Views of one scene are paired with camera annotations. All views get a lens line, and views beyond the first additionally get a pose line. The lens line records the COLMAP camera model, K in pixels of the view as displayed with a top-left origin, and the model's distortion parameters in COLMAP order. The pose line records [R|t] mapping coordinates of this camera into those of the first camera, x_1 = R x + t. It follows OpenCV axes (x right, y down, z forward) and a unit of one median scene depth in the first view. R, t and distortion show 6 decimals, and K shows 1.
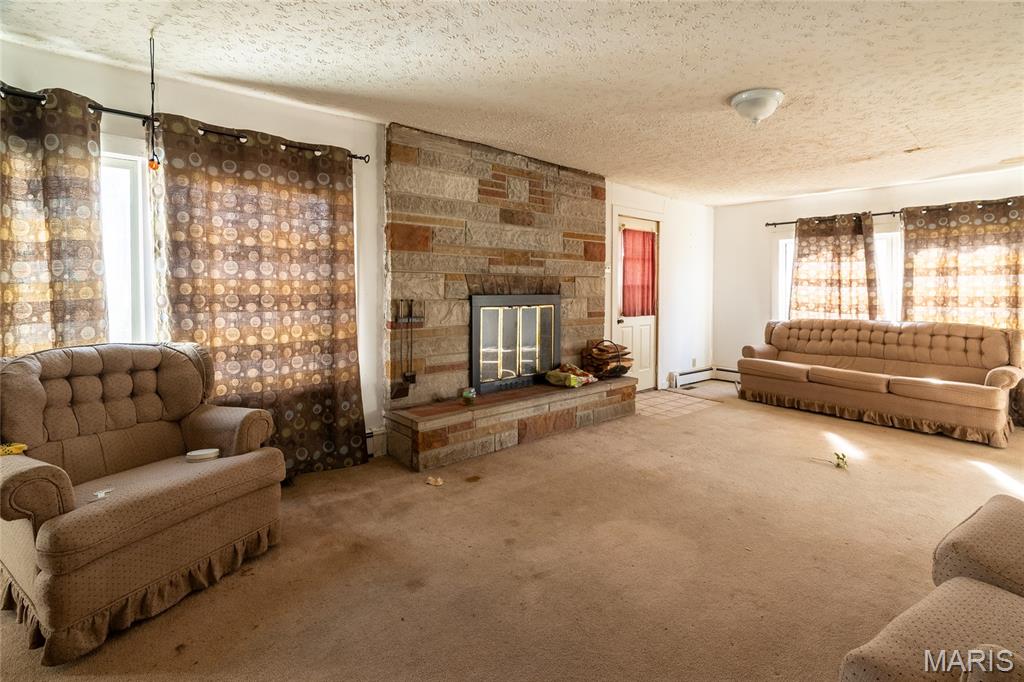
lens RADIAL K [[470.7, 0, 512.1], [0, 470.7, 292.6], [0, 0, 1]] dist [-0.000433, 0.000059]
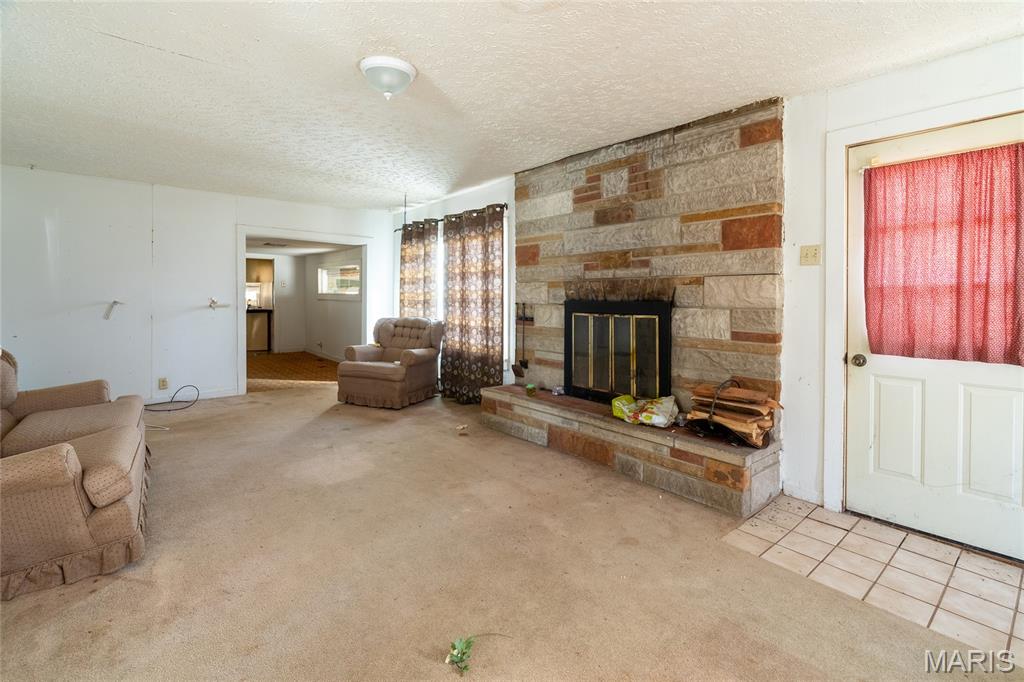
lens RADIAL K [[465.1, 0, 512.1], [0, 465.1, 299.5], [0, 0, 1]] dist [0.000566, 0.000050]
pose [[0.012817, 0.004842, -0.999906, 0.920763], [-0.011058, 0.999928, 0.004701, -0.001303], [0.999857, 0.010997, 0.012870, 0.820798]]
